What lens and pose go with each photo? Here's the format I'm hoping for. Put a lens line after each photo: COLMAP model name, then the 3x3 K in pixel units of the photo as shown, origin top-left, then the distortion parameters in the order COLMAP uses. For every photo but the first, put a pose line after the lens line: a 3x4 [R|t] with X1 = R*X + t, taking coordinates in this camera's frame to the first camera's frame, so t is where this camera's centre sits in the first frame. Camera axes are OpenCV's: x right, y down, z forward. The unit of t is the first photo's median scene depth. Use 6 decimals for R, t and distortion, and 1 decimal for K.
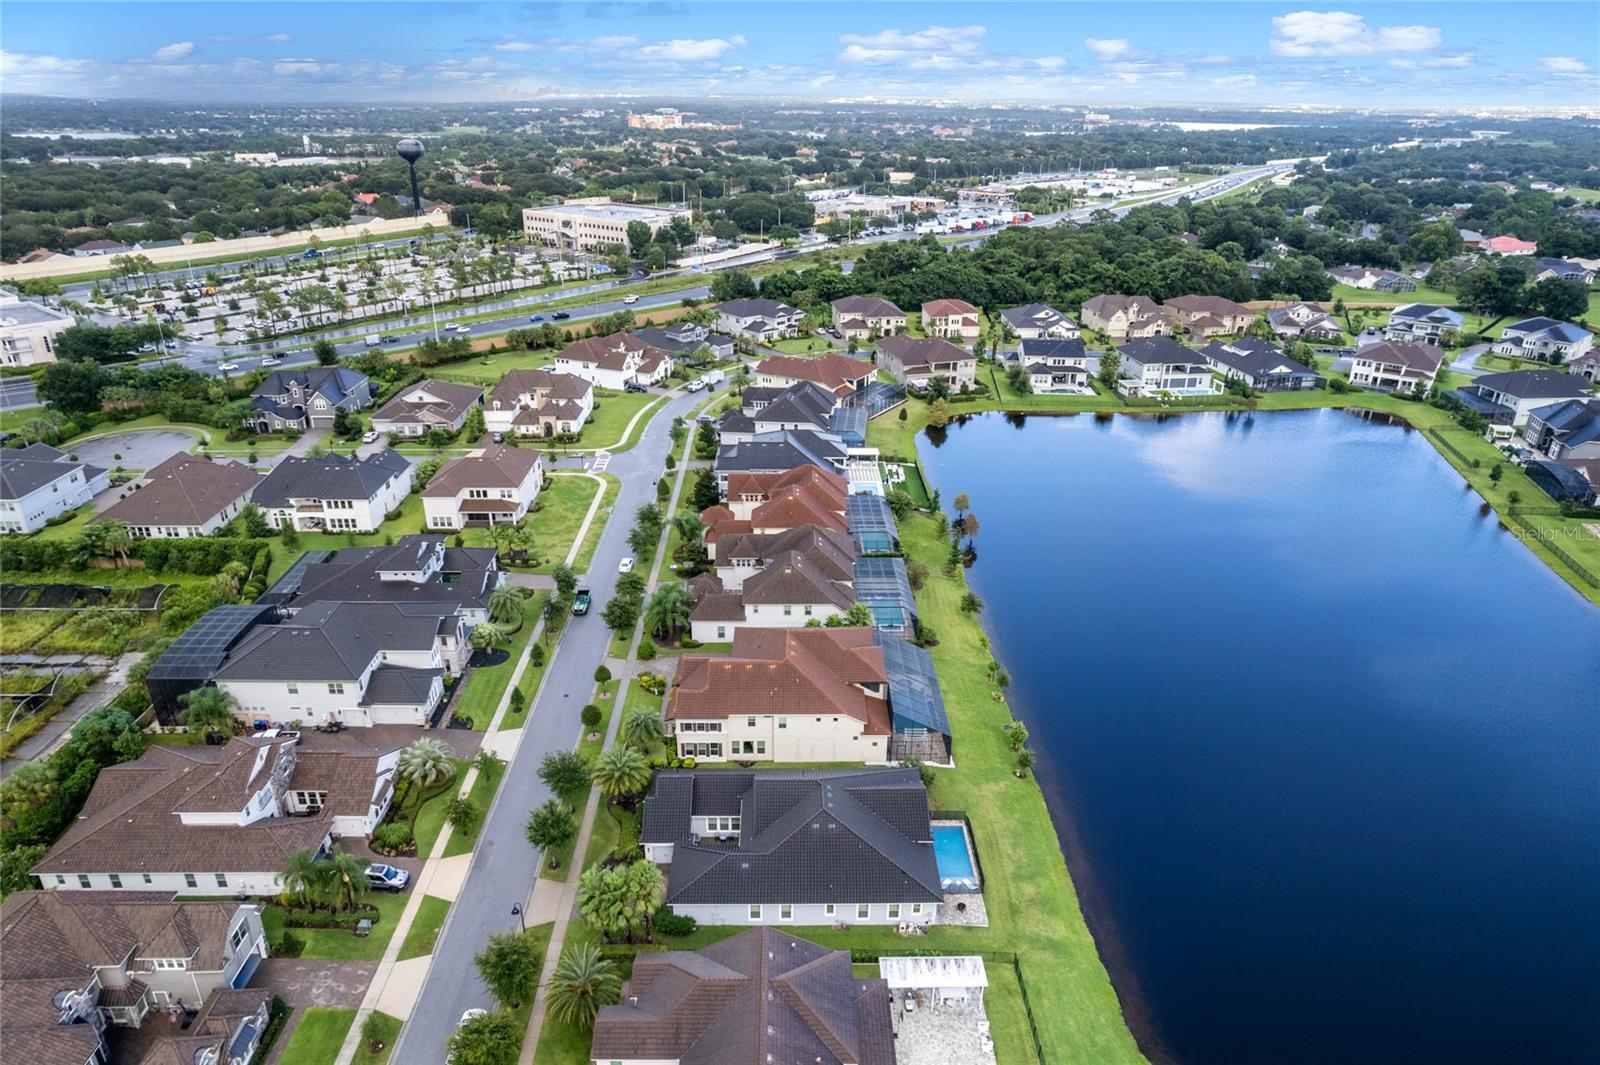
lens RADIAL K [[1020.3, 0, 800.0], [0, 1020.3, 532.5], [0, 0, 1]] dist [-0.077929, 0.064792]
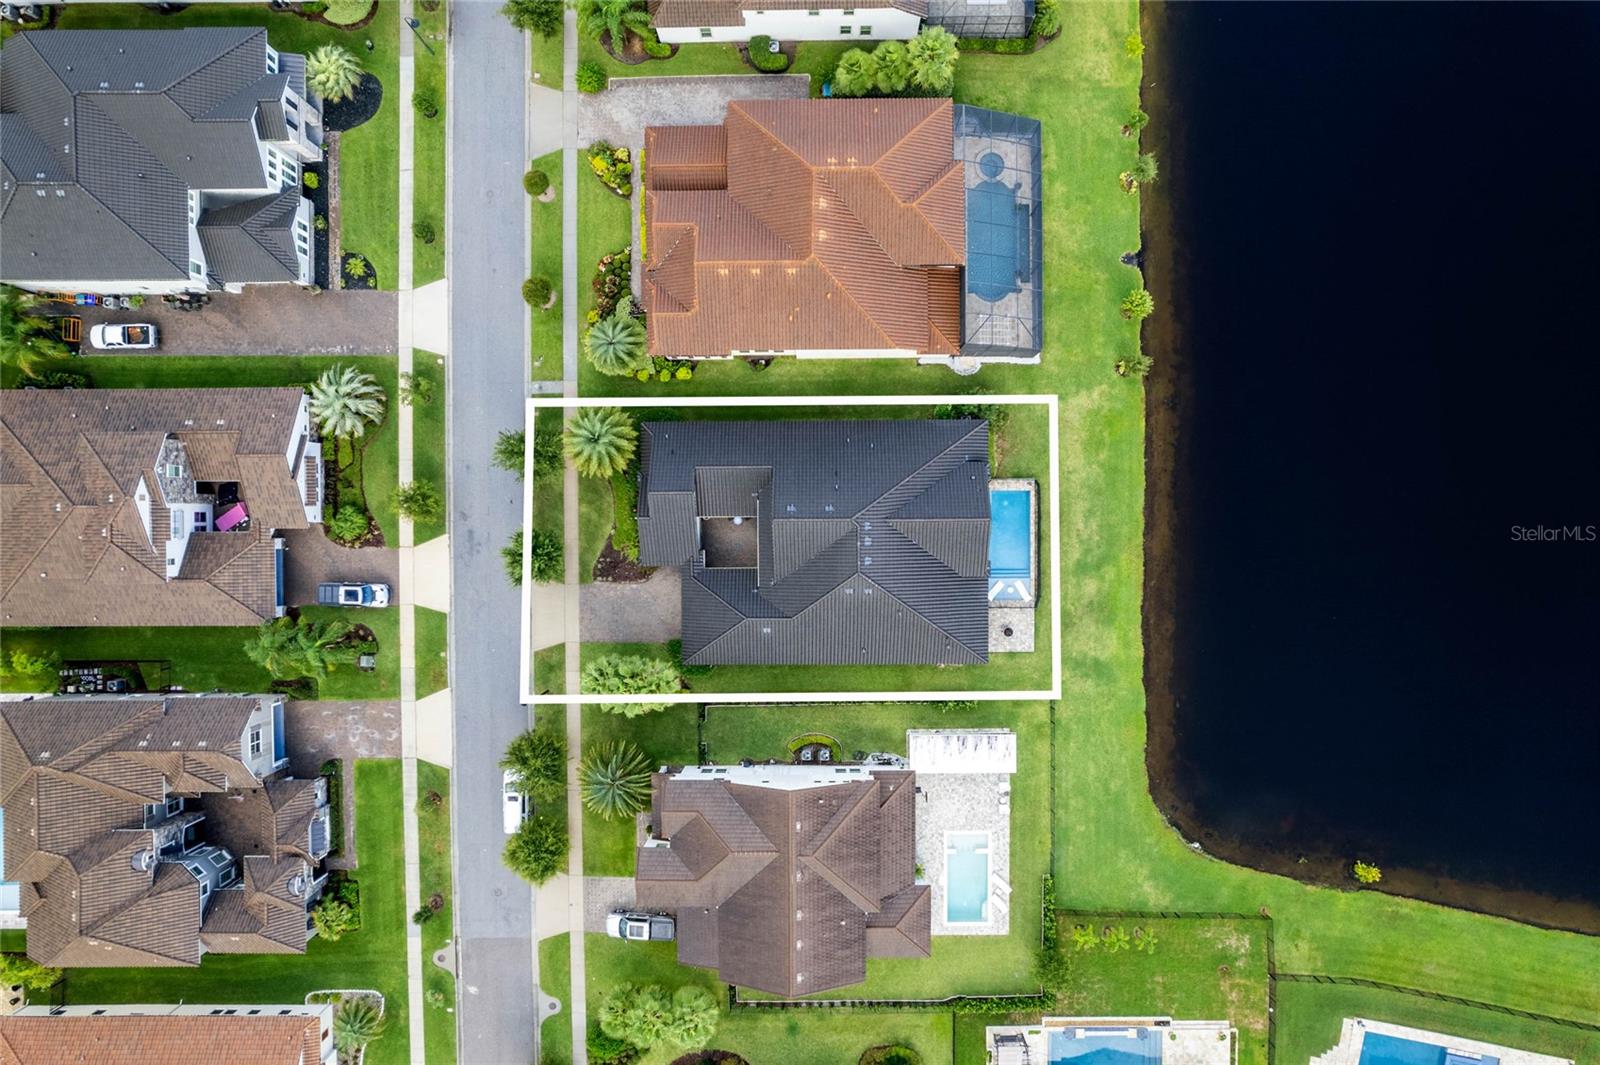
lens RADIAL K [[1020.3, 0, 800.0], [0, 1020.3, 532.5], [0, 0, 1]] dist [-0.077929, 0.064792]
pose [[0.999606, 0.009060, -0.026582, -0.002642], [0.020913, 0.391600, 0.919898, -0.501178], [0.018743, -0.920091, 0.391256, 0.718874]]
